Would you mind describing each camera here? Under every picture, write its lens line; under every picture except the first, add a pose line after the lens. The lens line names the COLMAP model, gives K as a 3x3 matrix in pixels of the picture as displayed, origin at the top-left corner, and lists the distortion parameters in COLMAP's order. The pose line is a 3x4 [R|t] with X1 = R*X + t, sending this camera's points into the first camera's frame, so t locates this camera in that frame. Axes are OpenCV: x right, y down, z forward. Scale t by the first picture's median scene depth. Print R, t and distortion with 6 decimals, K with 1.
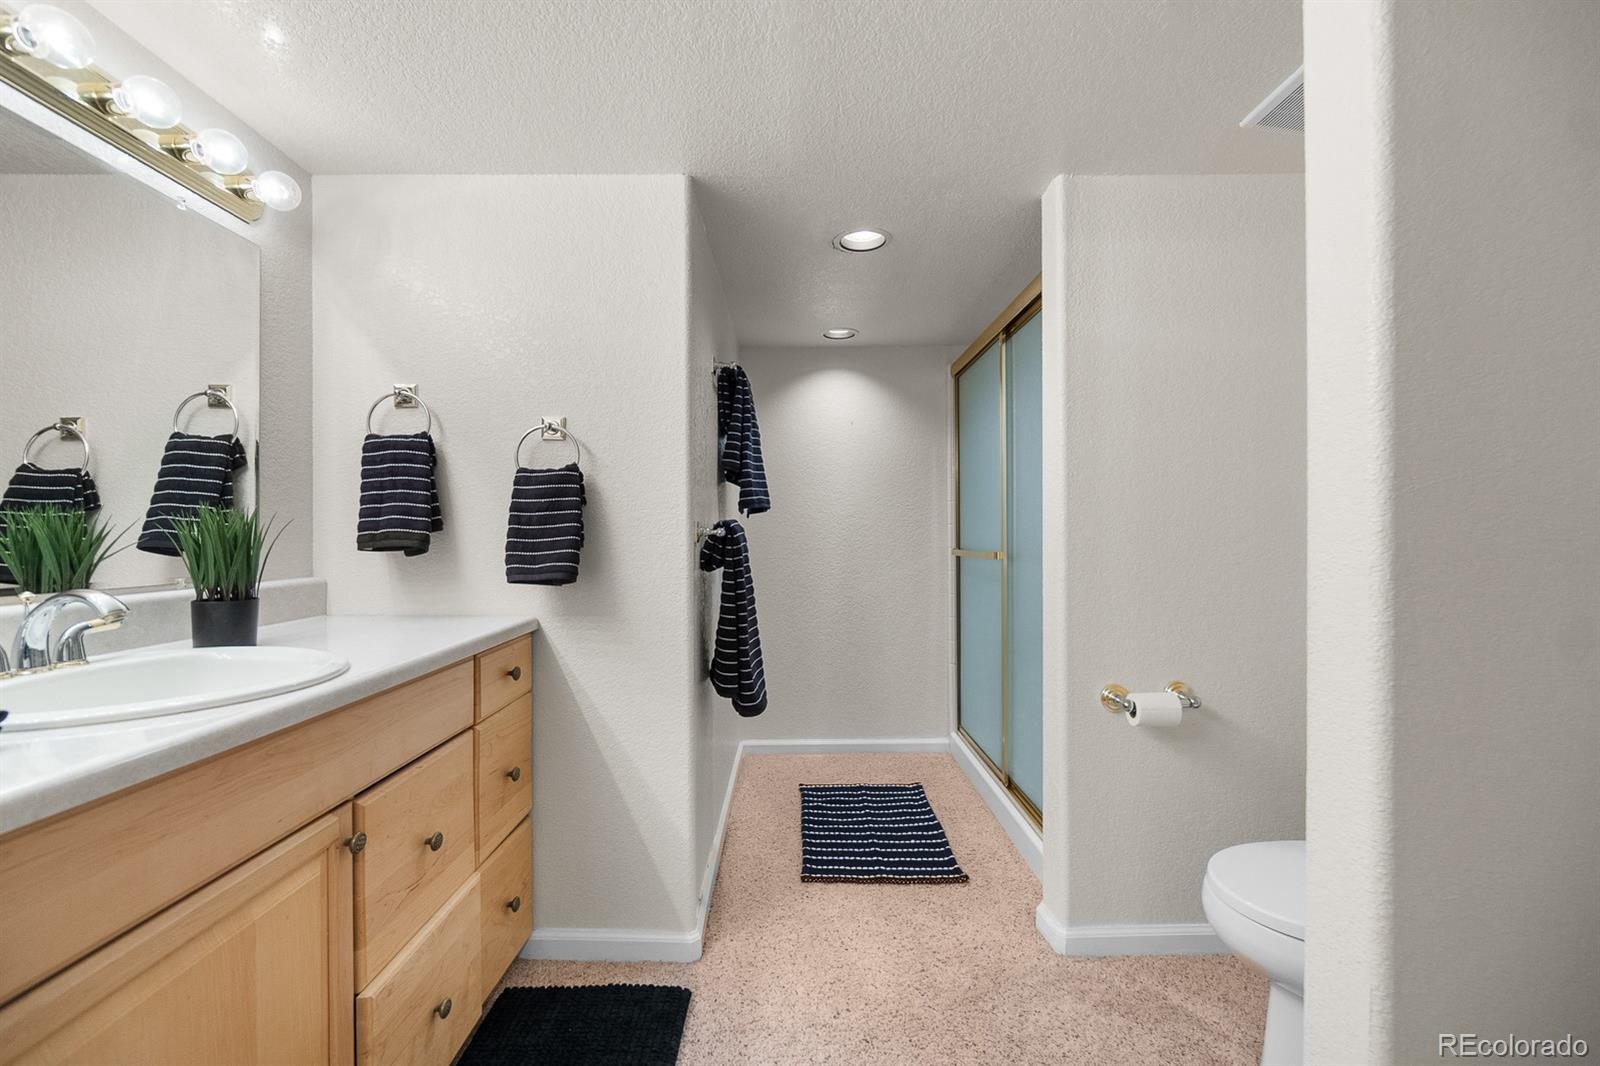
lens RADIAL K [[696.6, 0, 786.7], [0, 696.6, 533.5], [0, 0, 1]] dist [-0.007547, 0.001924]
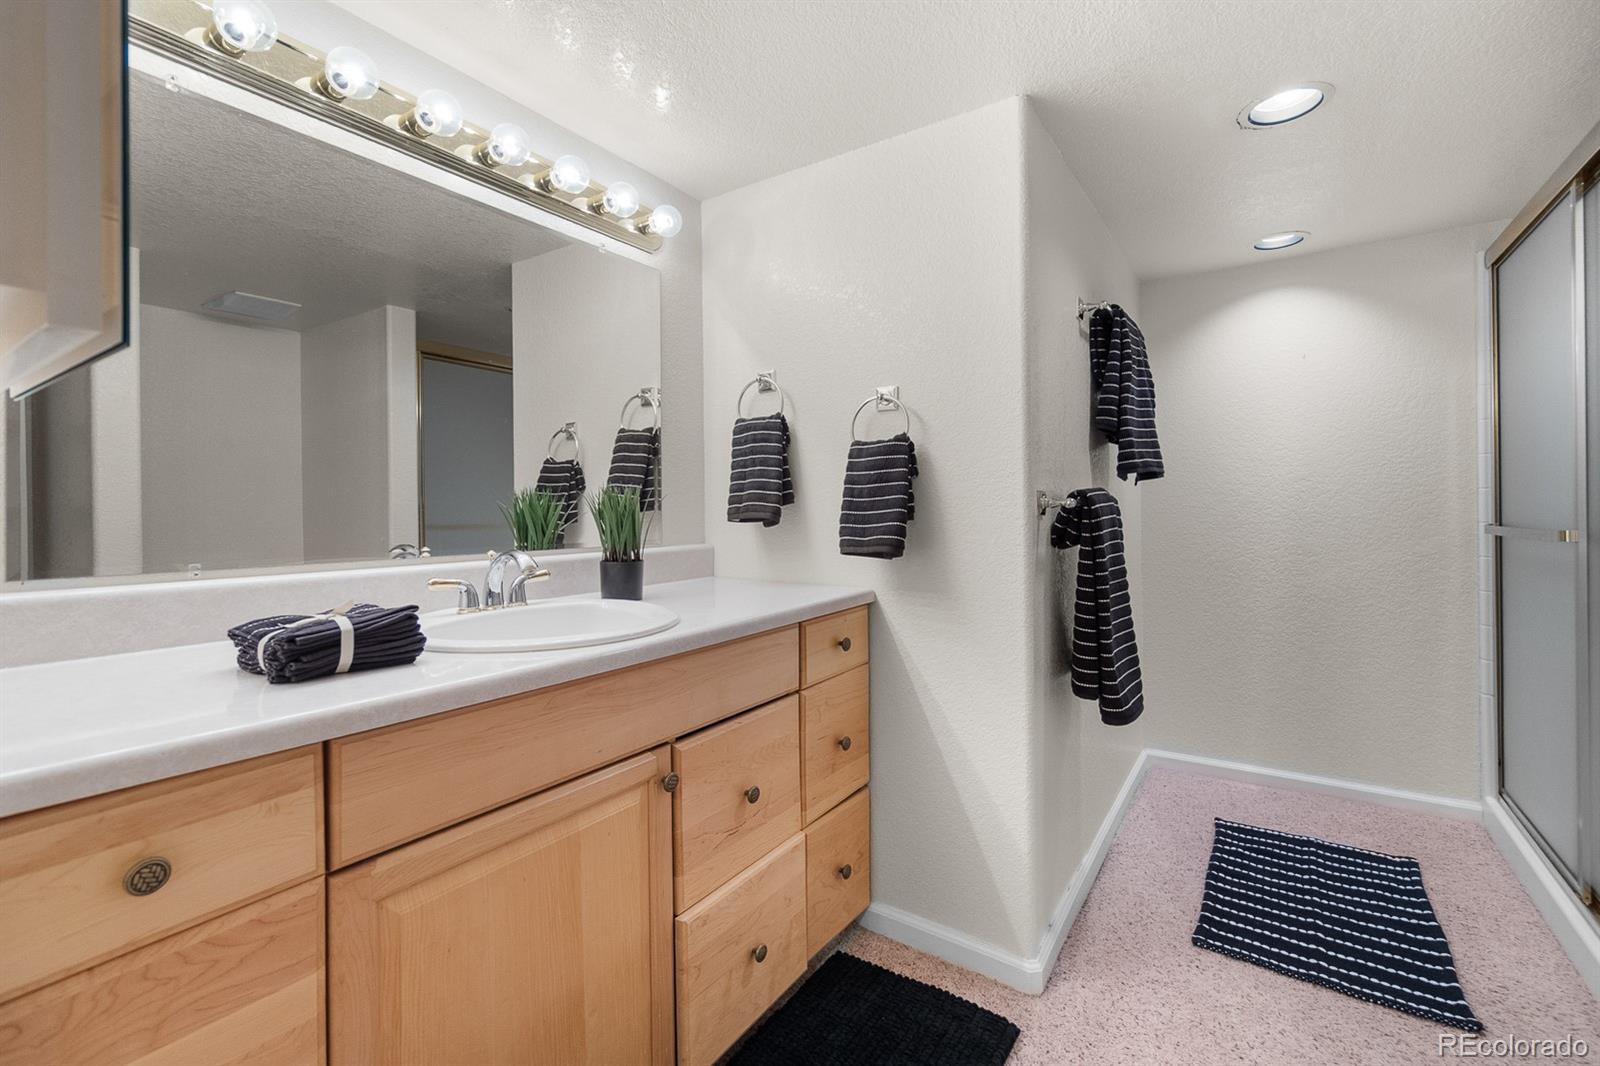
lens RADIAL K [[696.6, 0, 802.6], [0, 696.6, 509.0], [0, 0, 1]] dist [-0.007547, 0.001924]
pose [[0.823034, -0.002417, -0.567986, 0.127484], [0.006411, 0.999967, 0.005034, -0.001186], [0.567955, -0.007785, 0.823023, 0.125133]]
